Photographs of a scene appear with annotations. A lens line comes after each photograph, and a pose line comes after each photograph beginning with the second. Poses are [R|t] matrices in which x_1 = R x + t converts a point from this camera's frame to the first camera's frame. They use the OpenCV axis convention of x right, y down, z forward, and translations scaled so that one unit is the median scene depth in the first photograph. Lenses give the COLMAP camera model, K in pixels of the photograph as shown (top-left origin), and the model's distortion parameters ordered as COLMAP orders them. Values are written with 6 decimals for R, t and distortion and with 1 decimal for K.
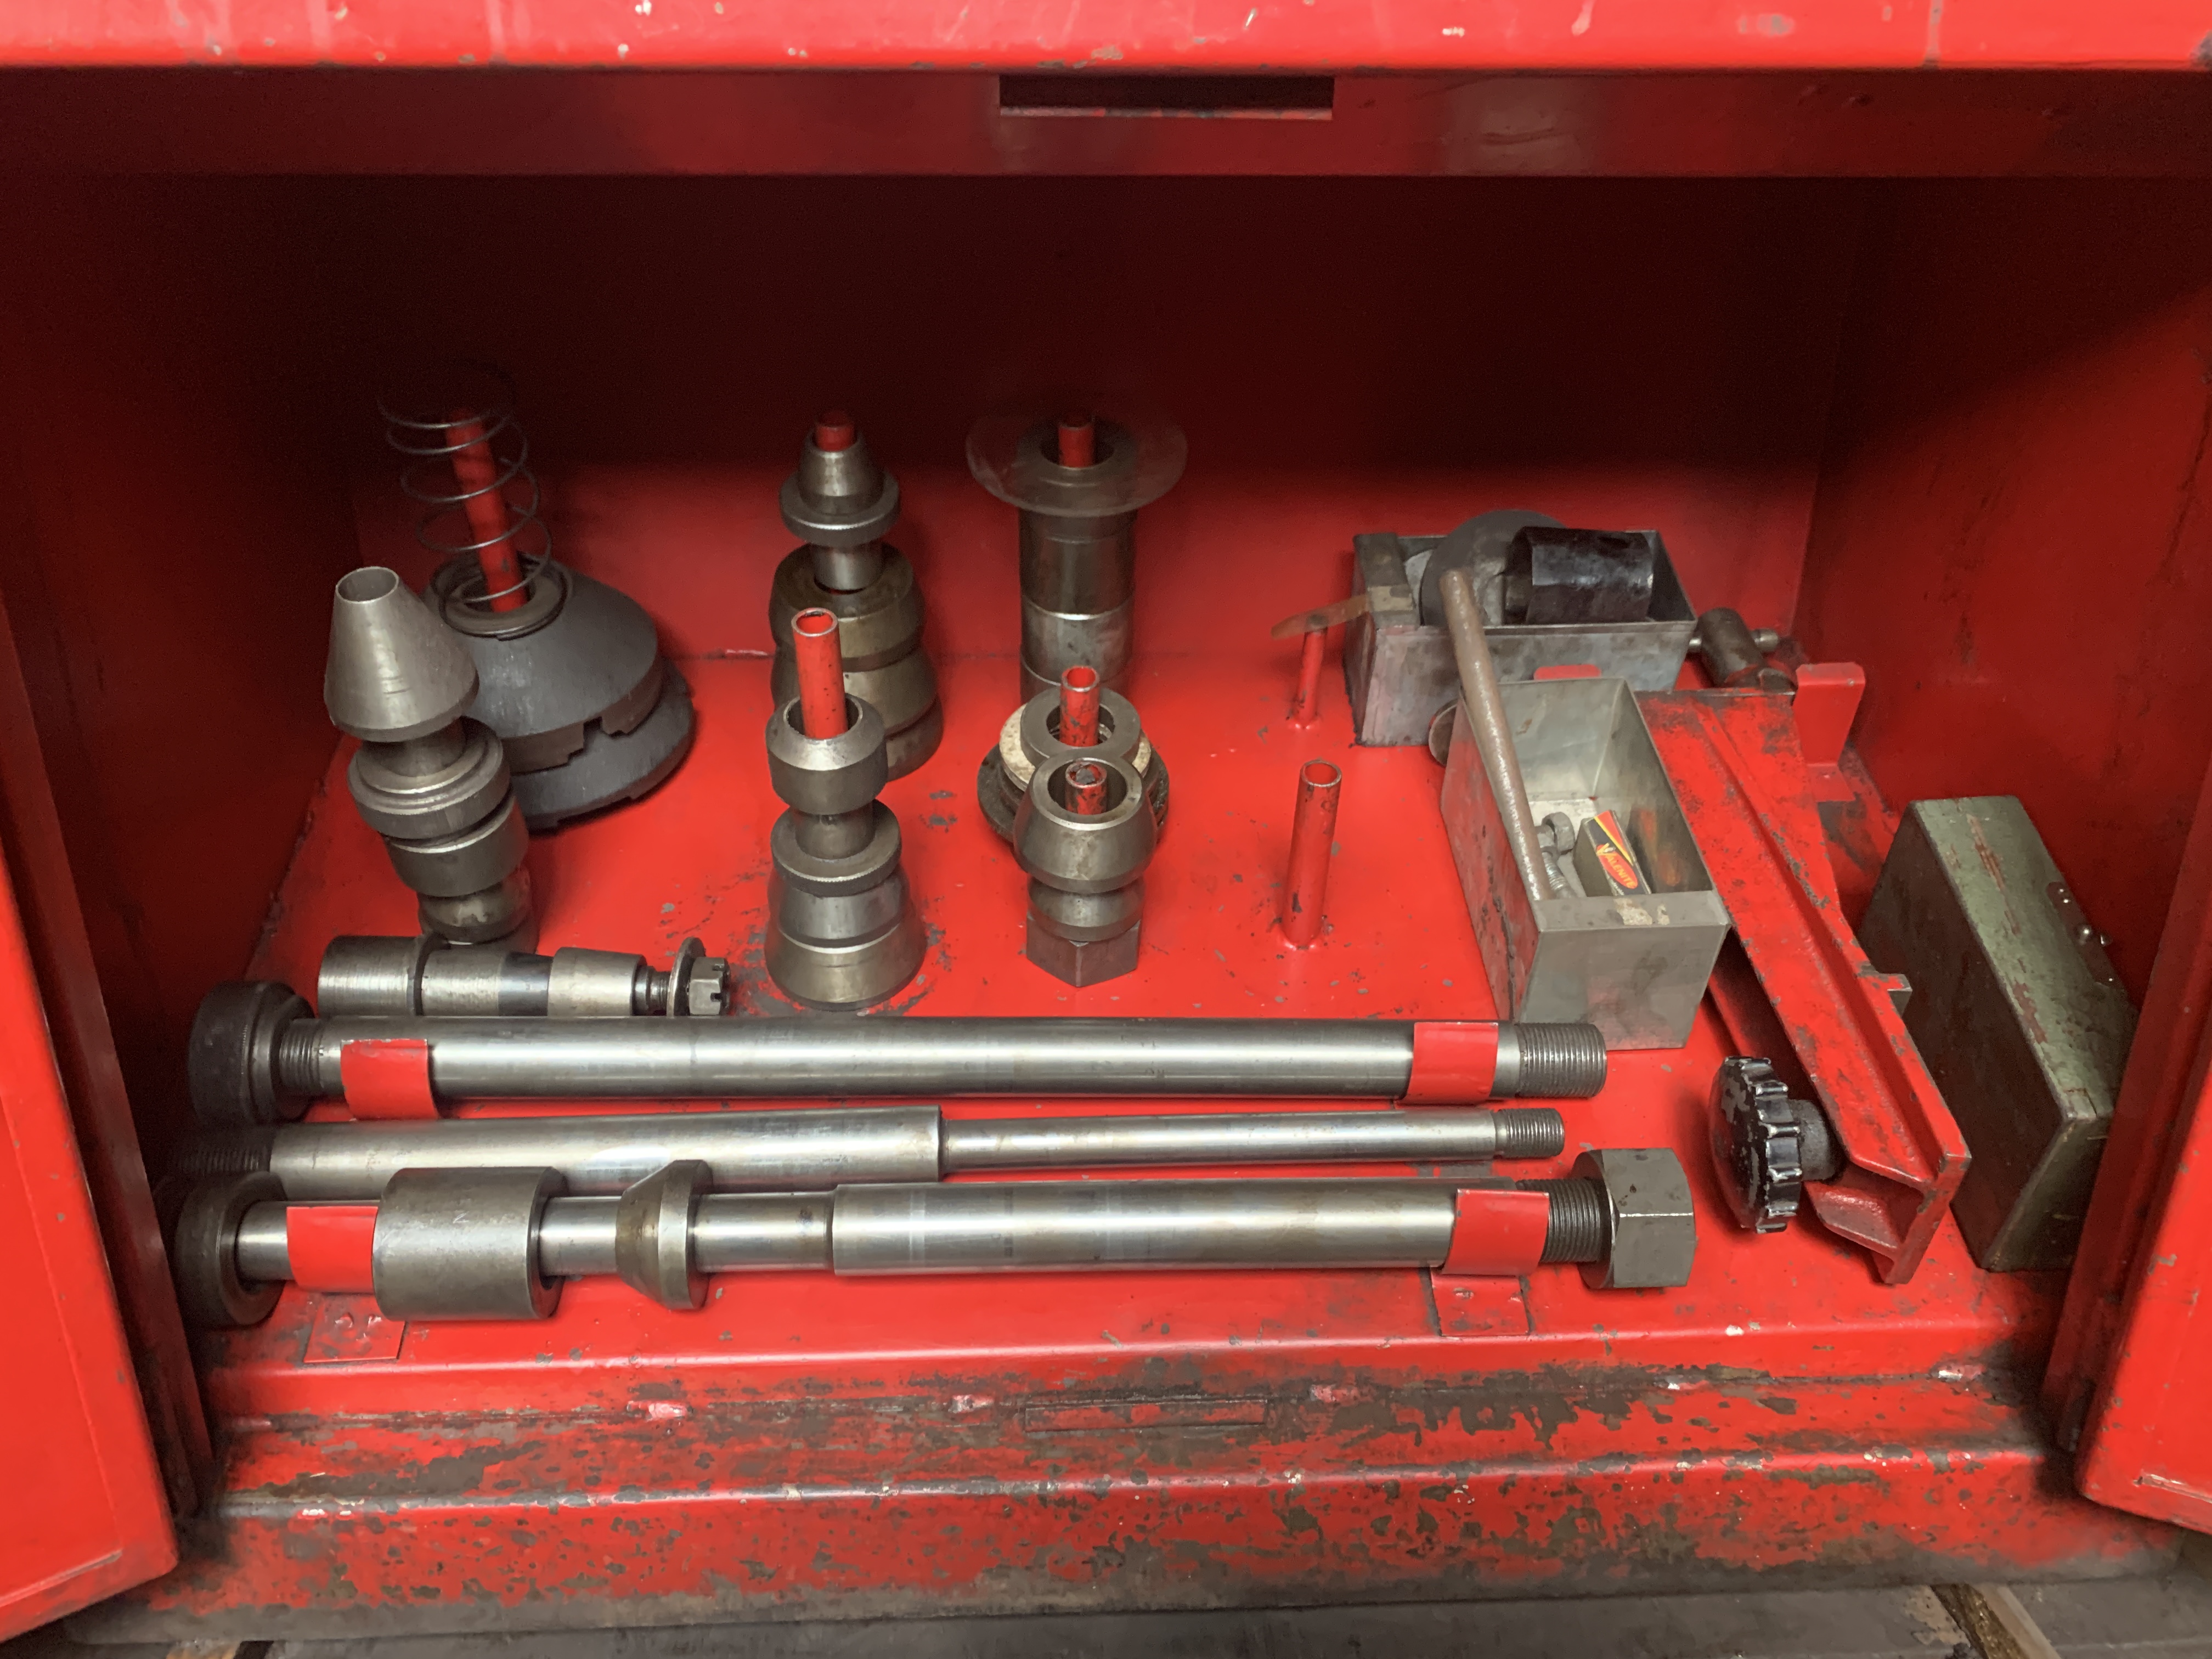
lens RADIAL K [[1719.9, 0, 1067.9], [0, 1719.9, 831.6], [0, 0, 1]] dist [0.001727, -0.008628]
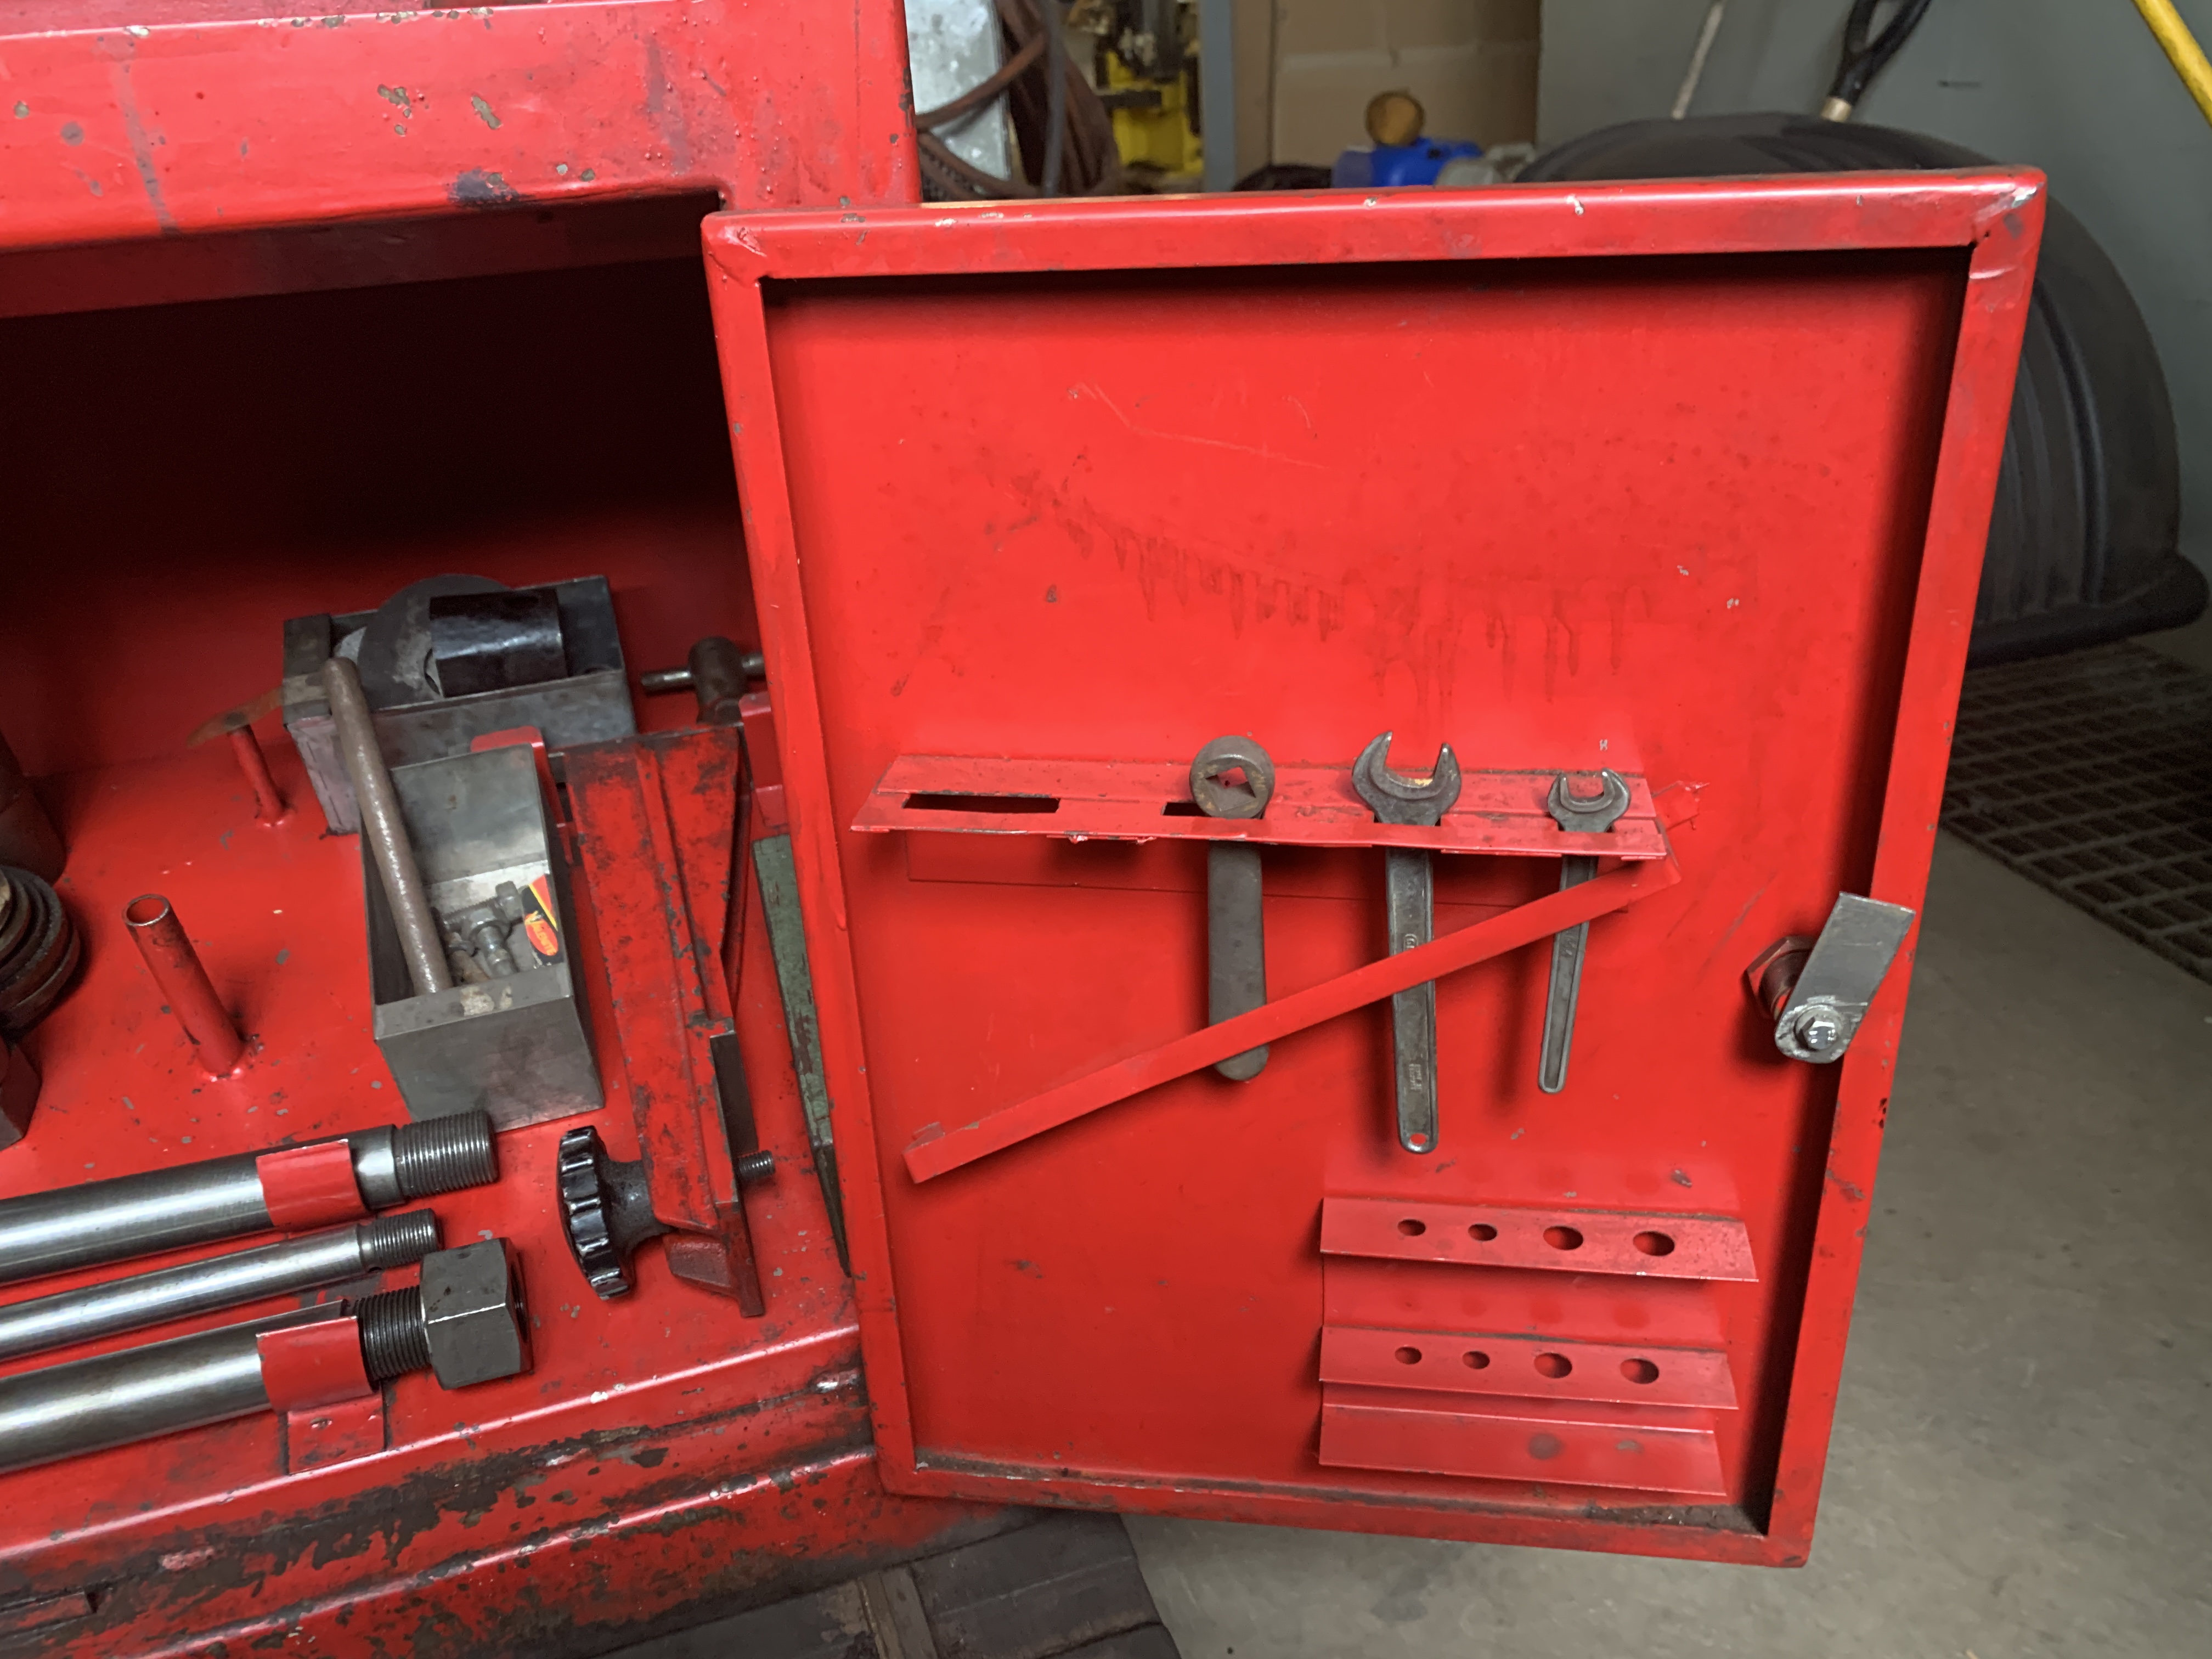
lens RADIAL K [[1732.0, 0, 1106.0], [0, 1732.0, 829.5], [0, 0, 1]] dist [0.001873, -0.010431]
pose [[0.957327, -0.164614, 0.237545, 0.488565], [0.156320, 0.986258, 0.053475, -0.051289], [-0.243084, -0.014060, 0.969903, -0.070653]]
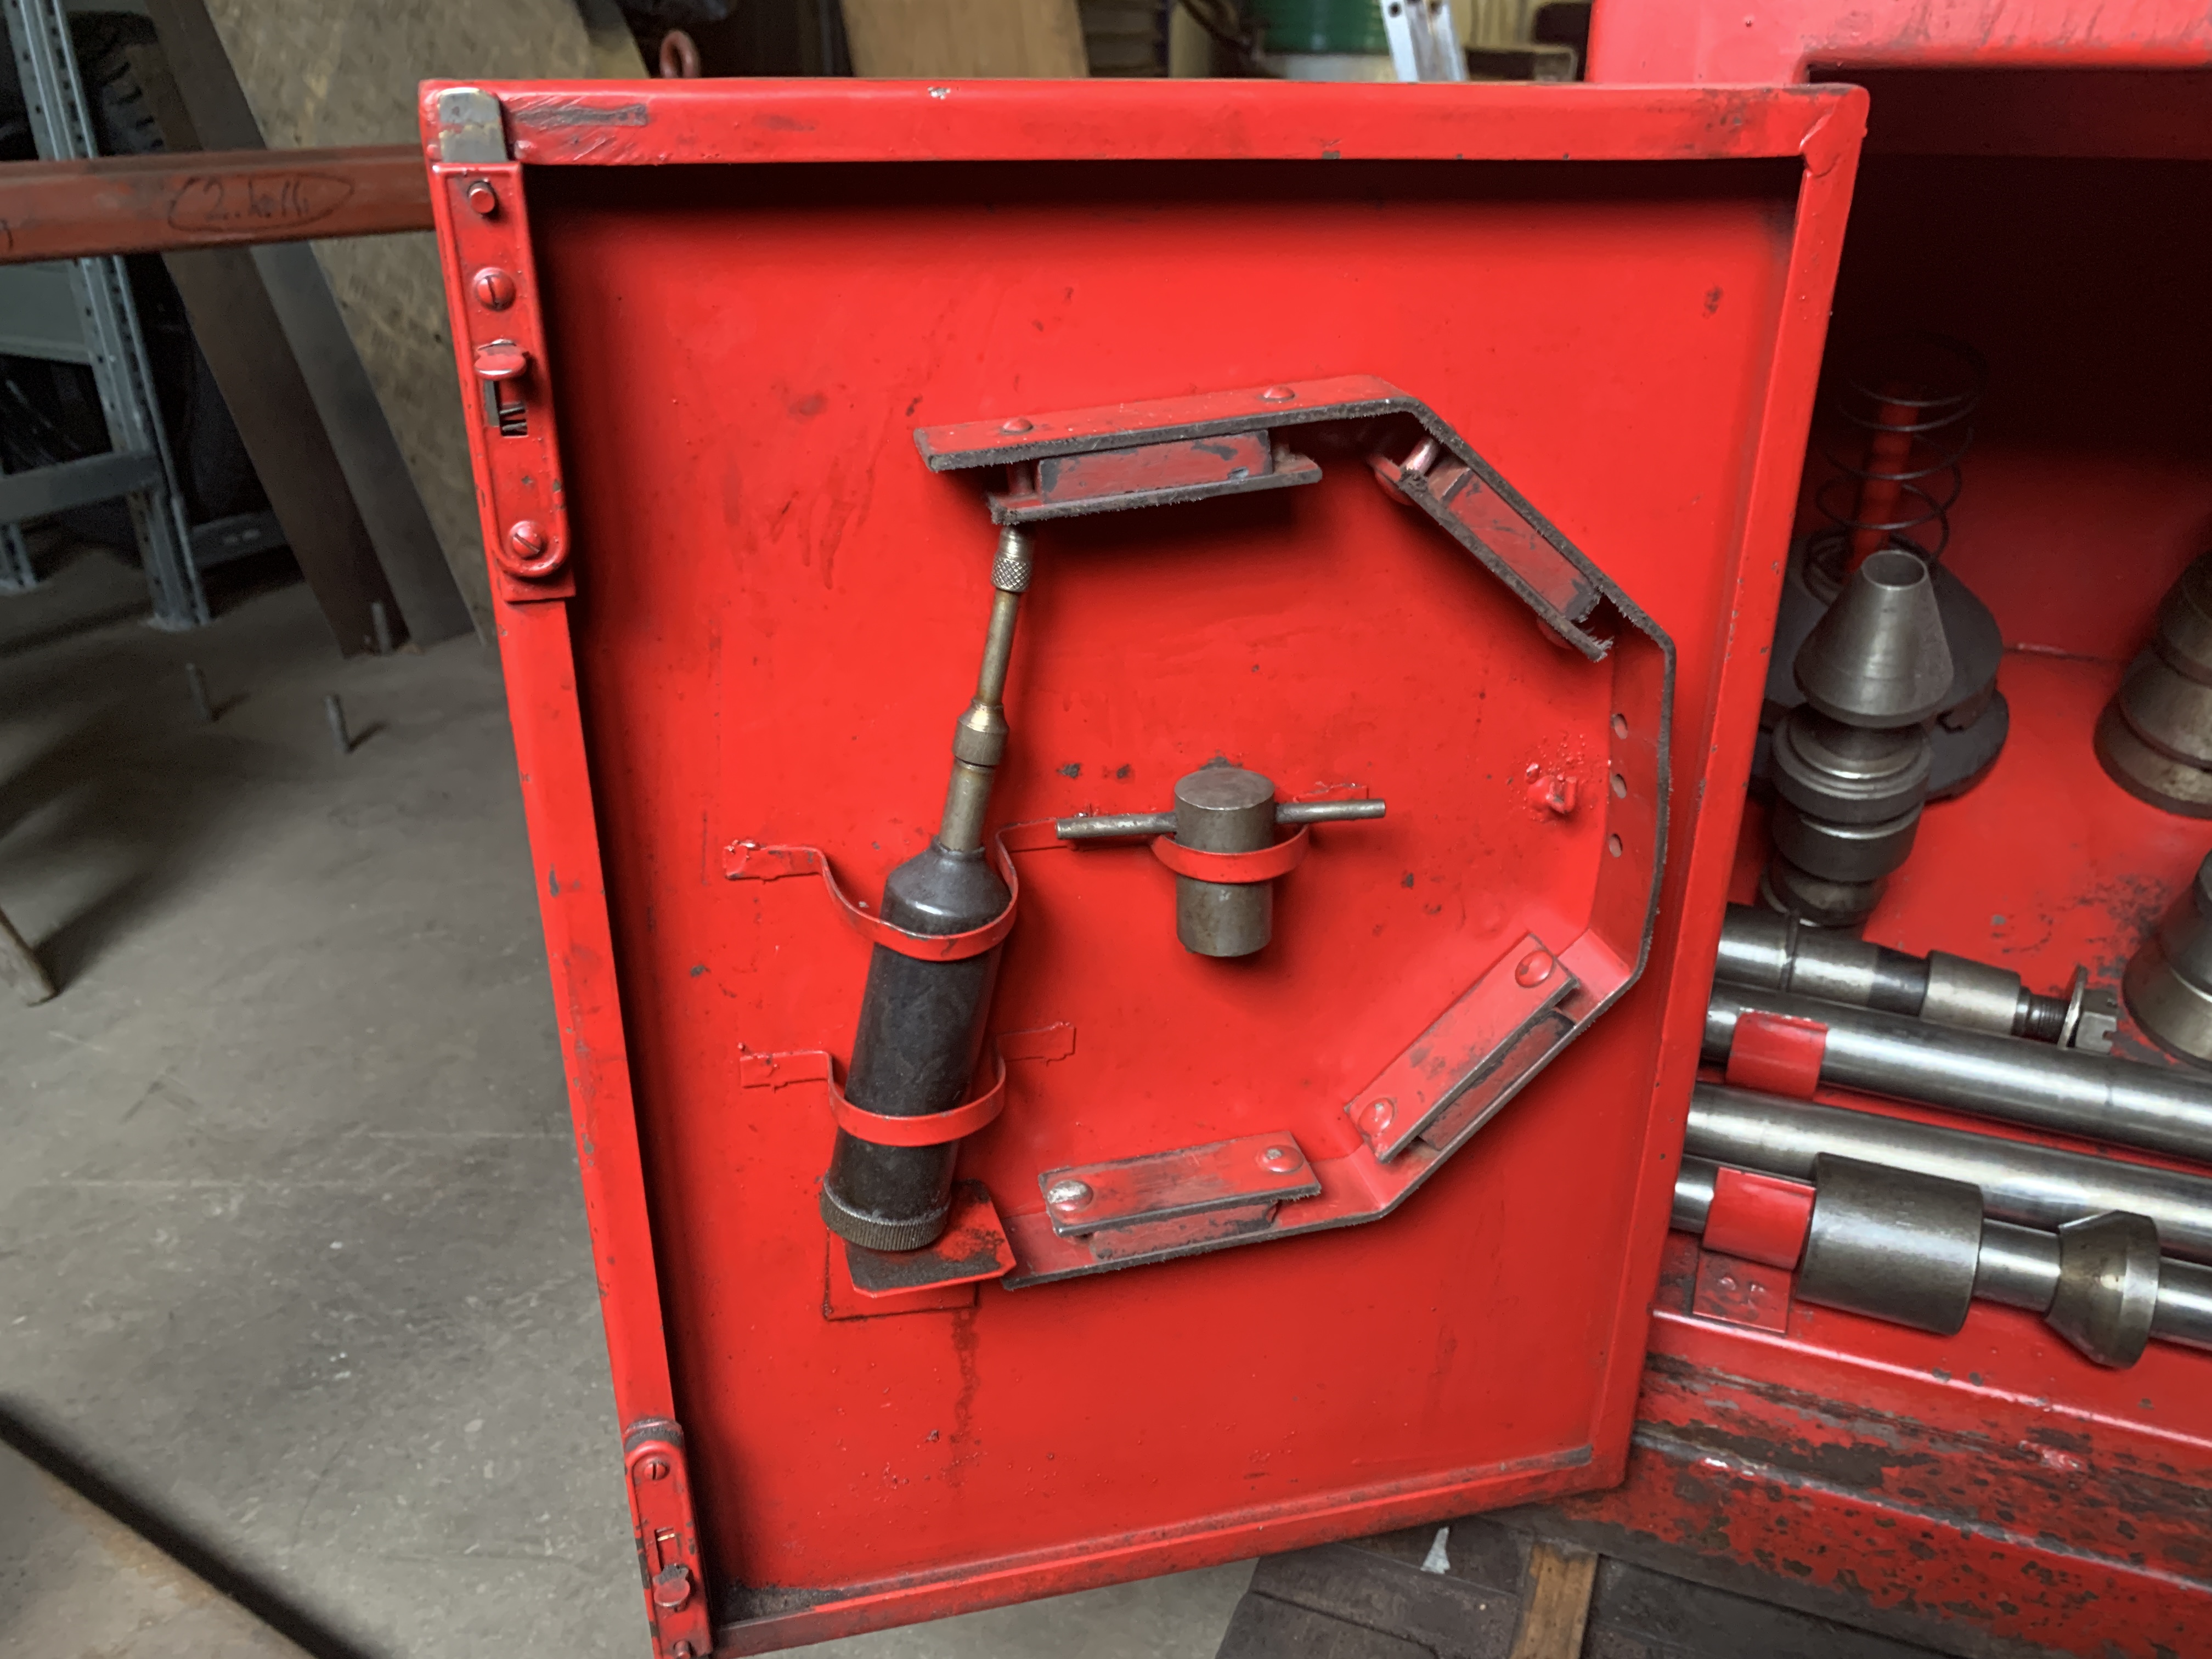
lens RADIAL K [[1694.0, 0, 1096.6], [0, 1694.0, 835.0], [0, 0, 1]] dist [0.046564, -0.053630]
pose [[0.914649, 0.169586, -0.366958, -0.420691], [-0.150342, 0.985340, 0.080636, -0.003810], [0.375253, -0.018585, 0.926736, -0.079379]]
